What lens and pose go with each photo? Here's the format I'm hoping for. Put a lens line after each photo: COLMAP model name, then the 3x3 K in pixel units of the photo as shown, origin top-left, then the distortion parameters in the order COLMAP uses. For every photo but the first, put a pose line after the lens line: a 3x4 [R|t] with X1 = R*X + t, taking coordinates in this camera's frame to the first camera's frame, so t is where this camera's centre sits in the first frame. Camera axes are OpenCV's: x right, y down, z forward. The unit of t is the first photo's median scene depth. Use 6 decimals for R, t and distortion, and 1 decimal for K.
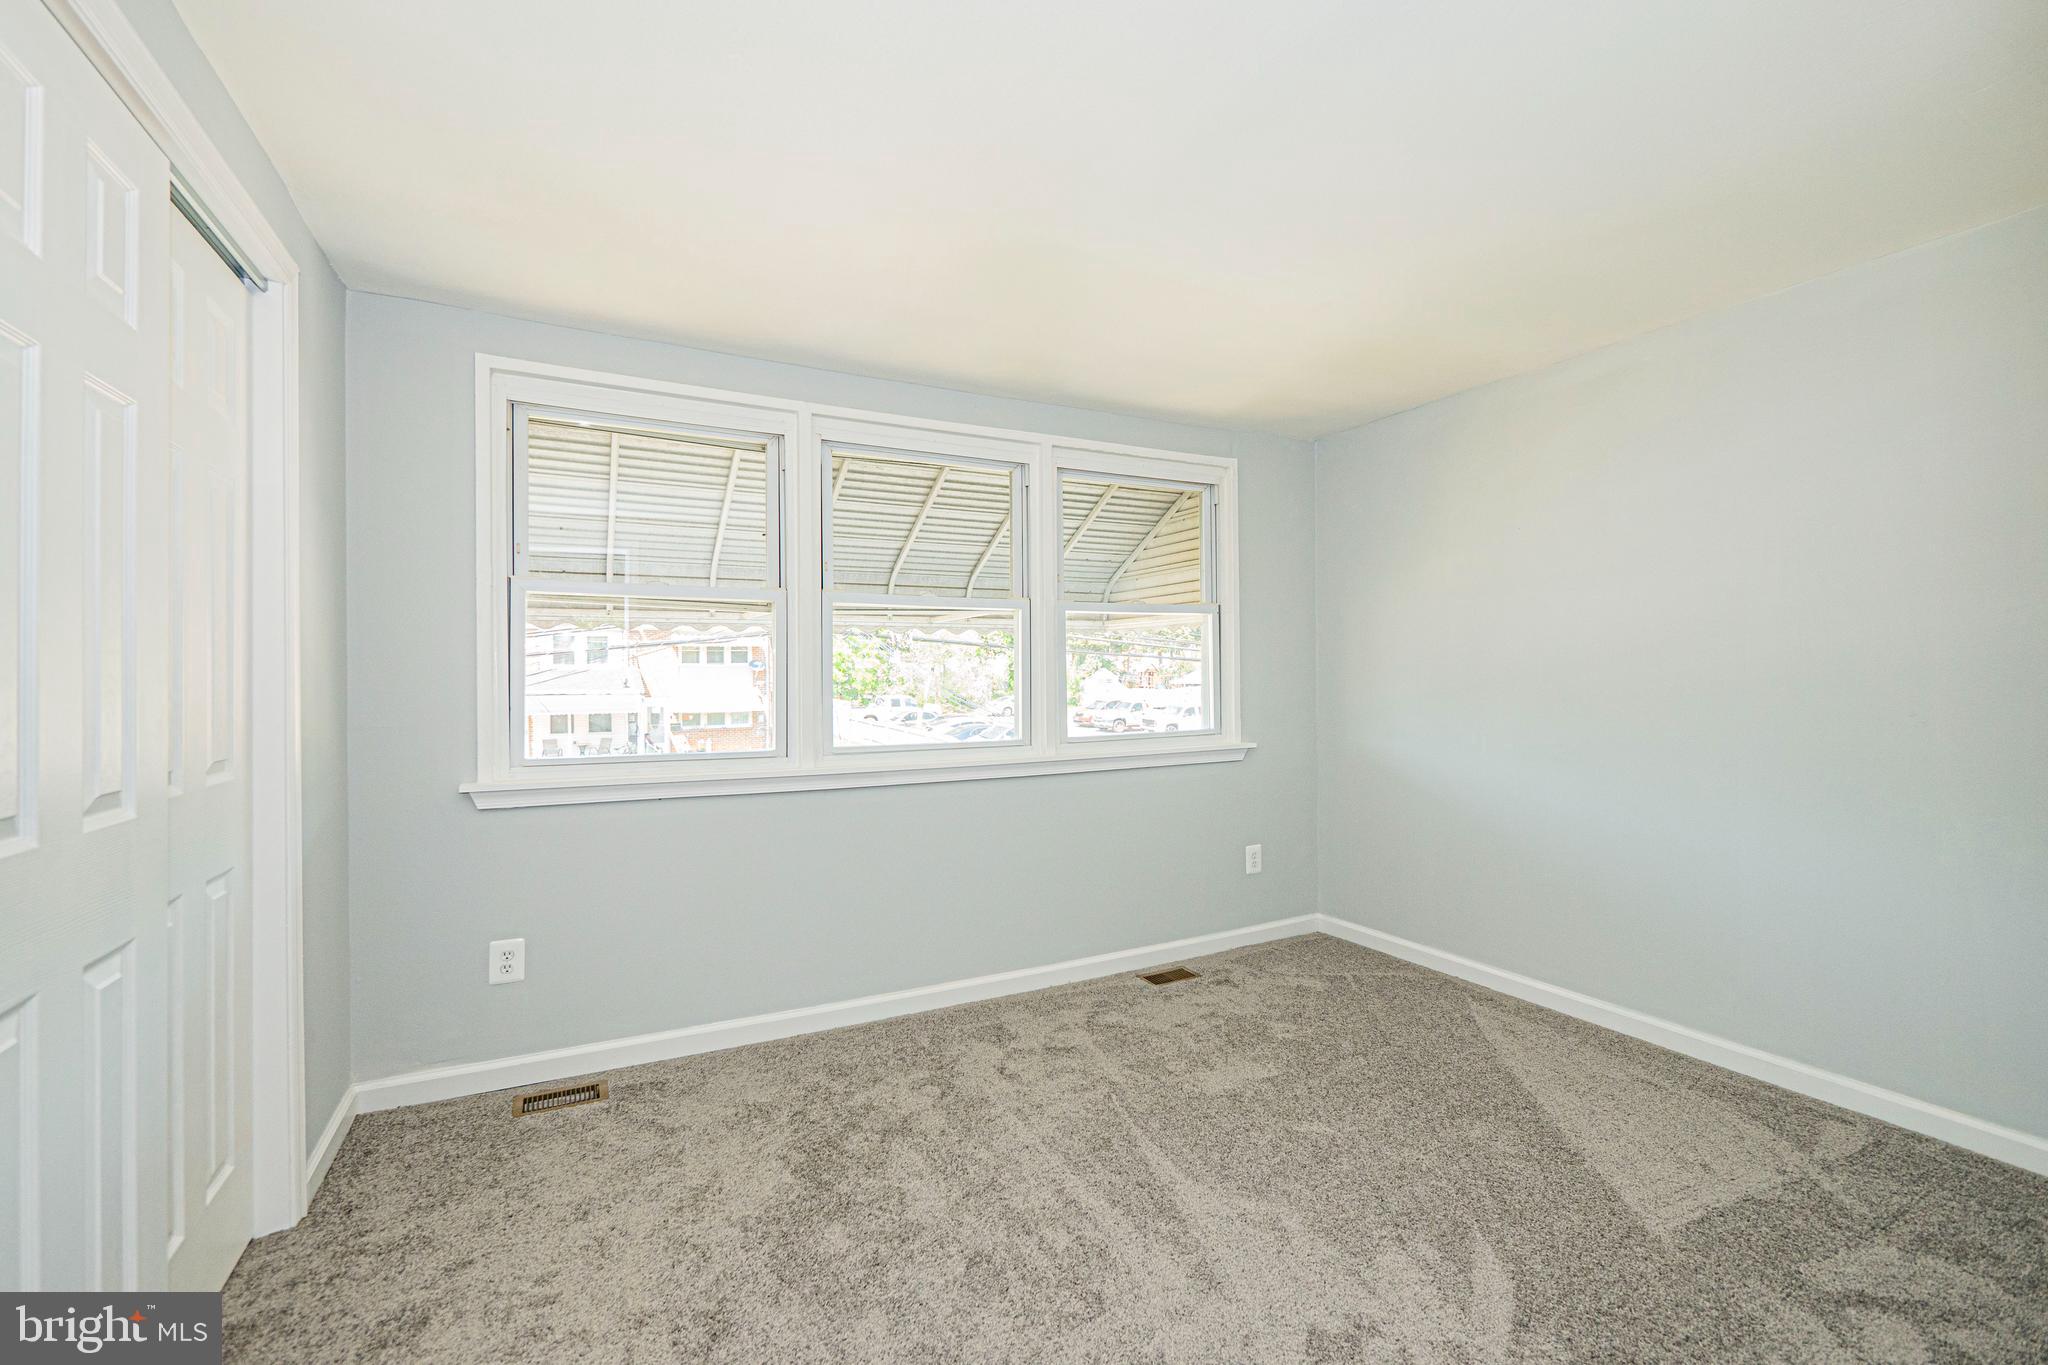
lens RADIAL K [[862.0, 0, 1022.7], [0, 862.0, 677.3], [0, 0, 1]] dist [-0.004870, -0.000101]
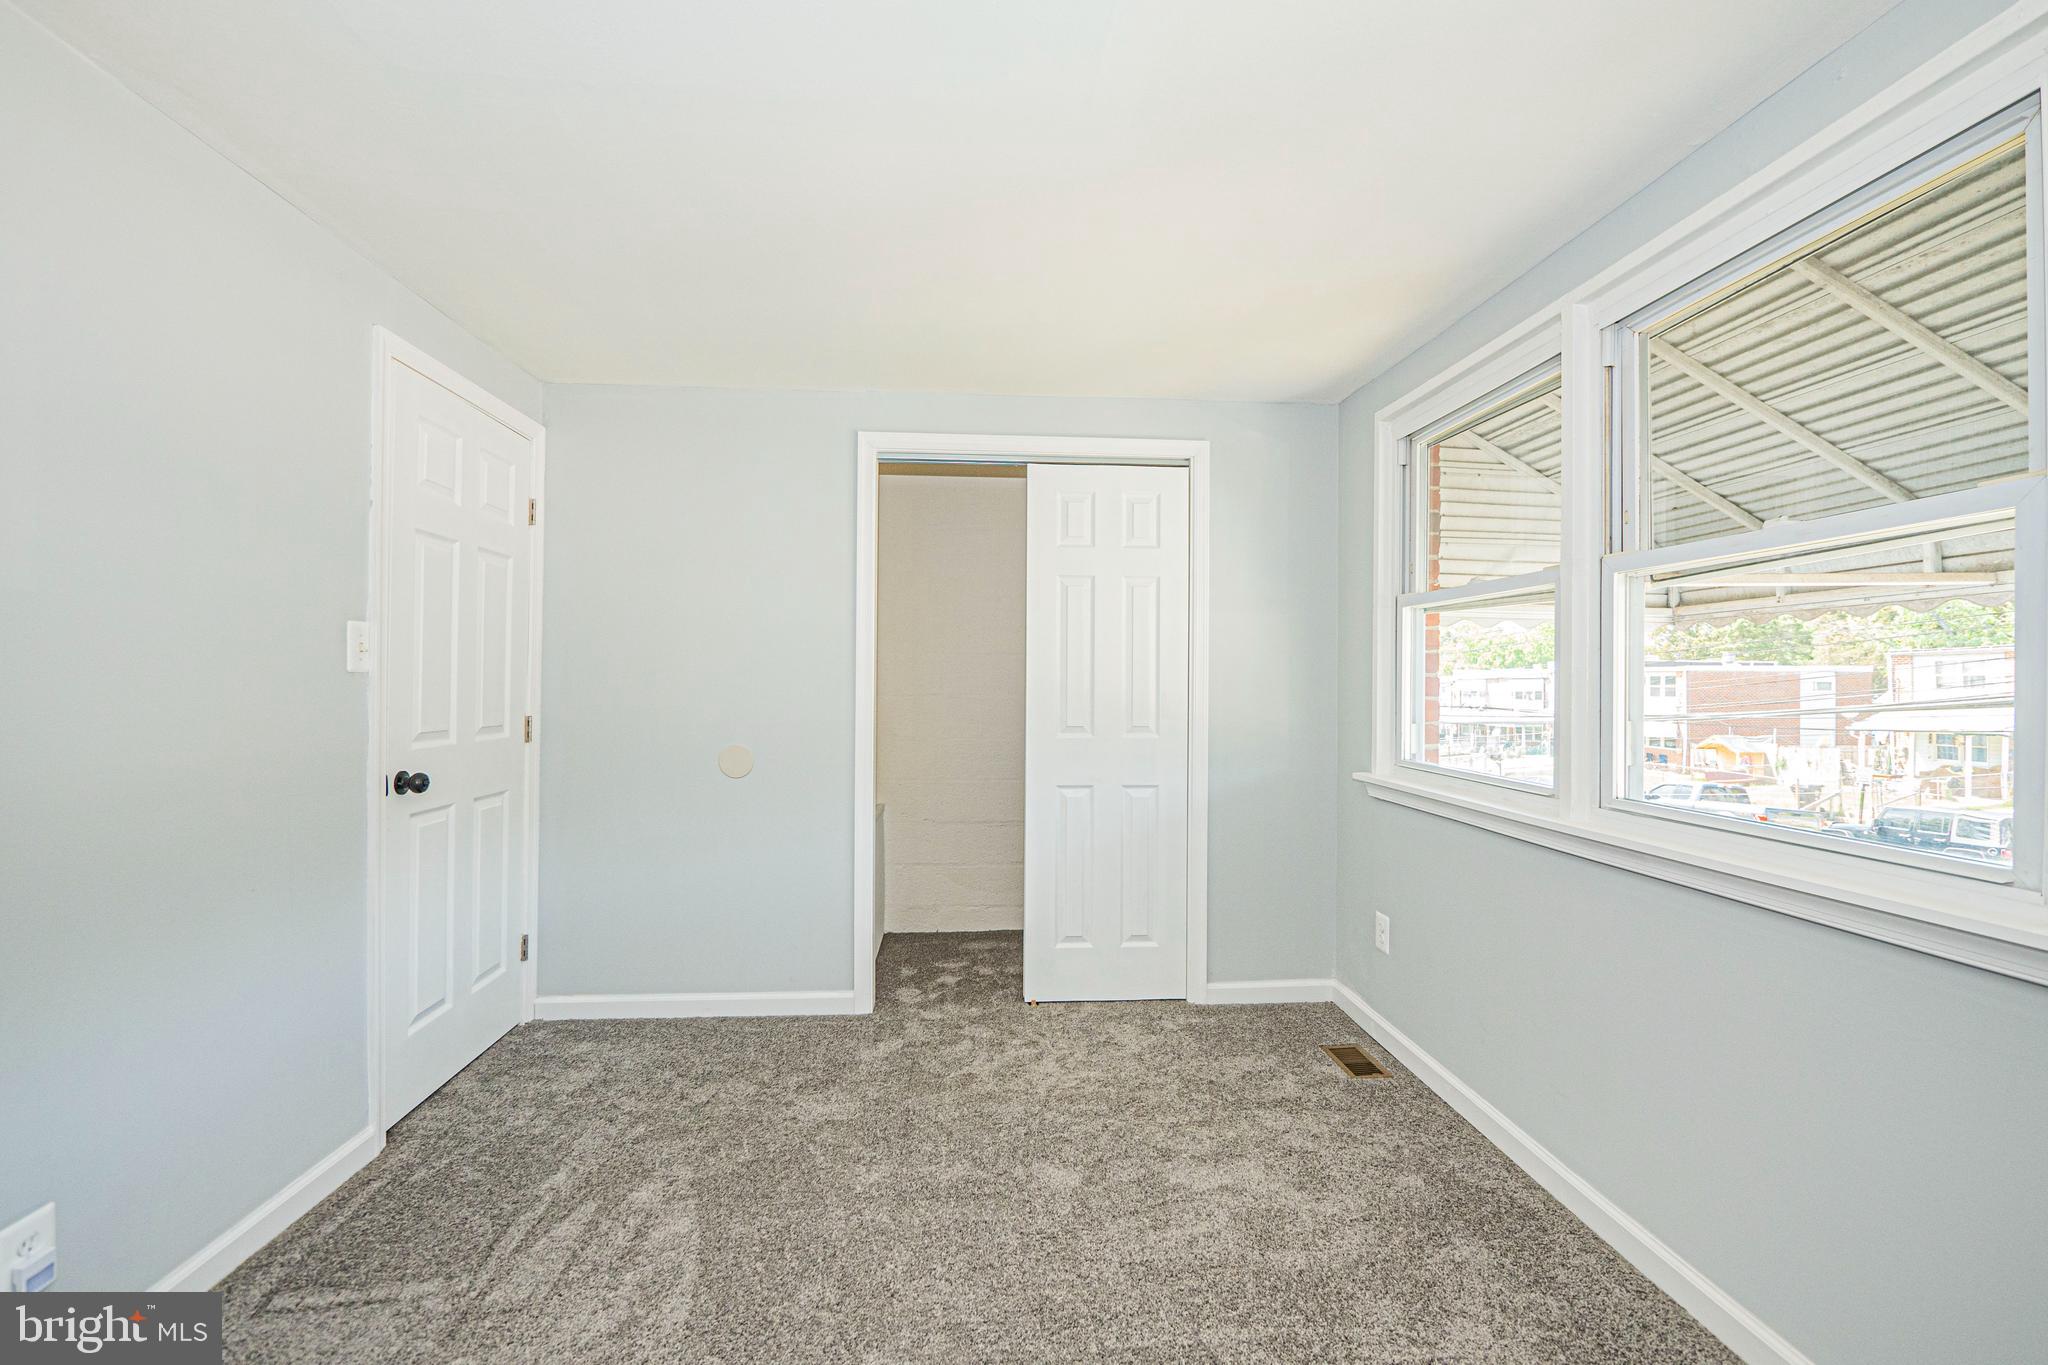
lens RADIAL K [[862.0, 0, 1022.7], [0, 862.0, 677.3], [0, 0, 1]] dist [-0.004870, -0.000101]
pose [[-0.382770, -0.006595, -0.923820, 0.648660], [-0.005917, 0.999972, -0.004687, -0.003702], [0.923825, 0.003672, -0.382798, 0.993334]]
